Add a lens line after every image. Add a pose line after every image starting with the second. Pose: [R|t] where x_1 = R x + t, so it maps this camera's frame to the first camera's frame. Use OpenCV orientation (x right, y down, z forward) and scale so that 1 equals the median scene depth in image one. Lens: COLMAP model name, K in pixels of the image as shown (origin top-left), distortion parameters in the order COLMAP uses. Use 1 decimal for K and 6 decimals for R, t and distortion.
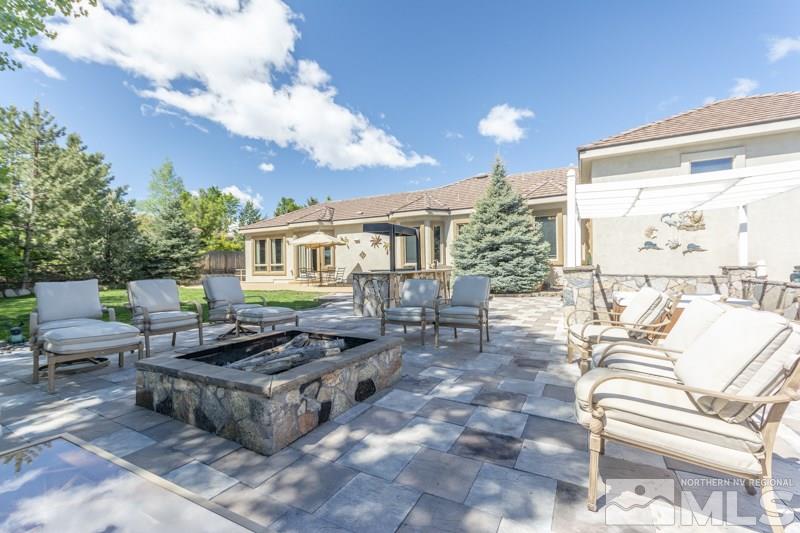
lens RADIAL K [[355.9, 0, 400.7], [0, 355.9, 268.7], [0, 0, 1]] dist [0.018182, 0.000301]
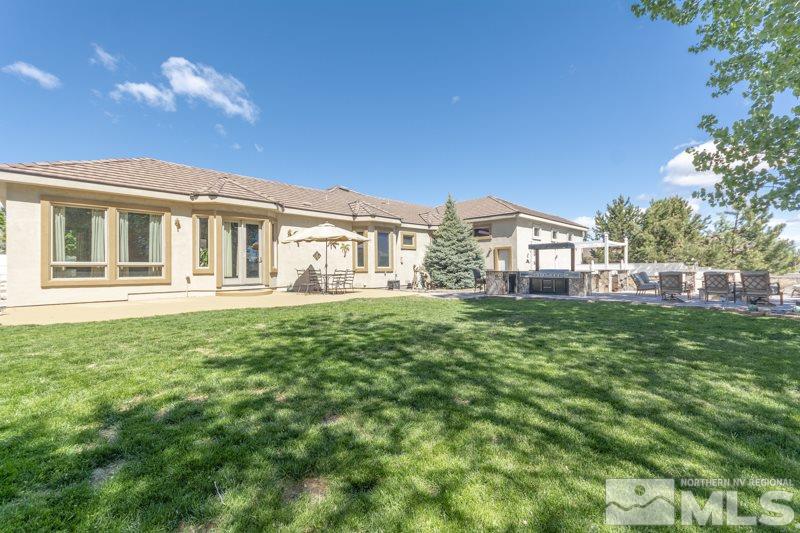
lens RADIAL K [[355.9, 0, 399.4], [0, 355.9, 269.1], [0, 0, 1]] dist [0.018182, 0.000301]
pose [[0.279629, 0.012517, 0.960027, -0.747035], [0.003038, 0.999898, -0.013922, 0.004829], [-0.960103, 0.006809, 0.279562, 0.506086]]
